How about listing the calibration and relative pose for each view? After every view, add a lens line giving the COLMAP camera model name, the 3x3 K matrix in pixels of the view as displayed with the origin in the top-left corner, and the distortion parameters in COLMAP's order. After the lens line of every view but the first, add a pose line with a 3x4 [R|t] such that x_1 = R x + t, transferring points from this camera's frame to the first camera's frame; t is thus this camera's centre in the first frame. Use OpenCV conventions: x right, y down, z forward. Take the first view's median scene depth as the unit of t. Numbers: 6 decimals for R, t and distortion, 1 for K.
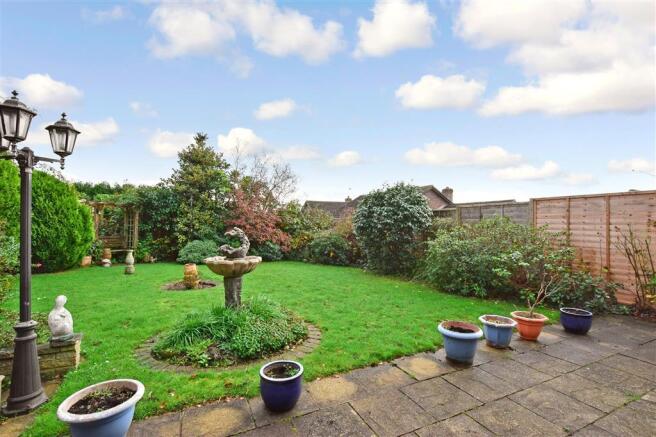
lens RADIAL K [[290.8, 0, 328.5], [0, 290.8, 219.8], [0, 0, 1]] dist [-0.016528, -0.000346]
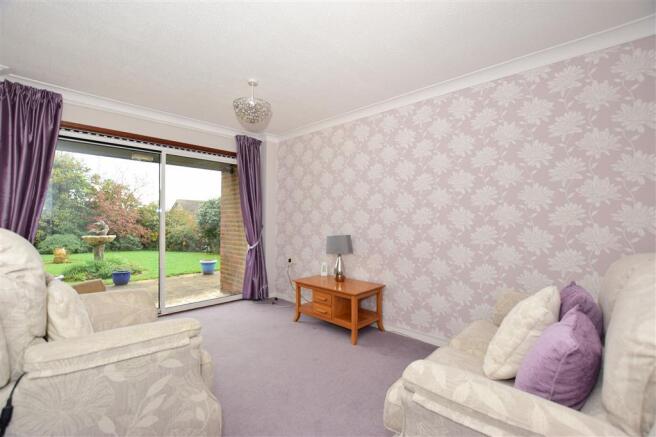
lens RADIAL K [[290.8, 0, 327.0], [0, 290.8, 219.8], [0, 0, 1]] dist [-0.016528, -0.000346]
pose [[0.931022, 0.002852, 0.364951, 0.124888], [-0.005037, 0.999975, 0.005035, 0.001265], [-0.364928, -0.006525, 0.931013, -0.430579]]
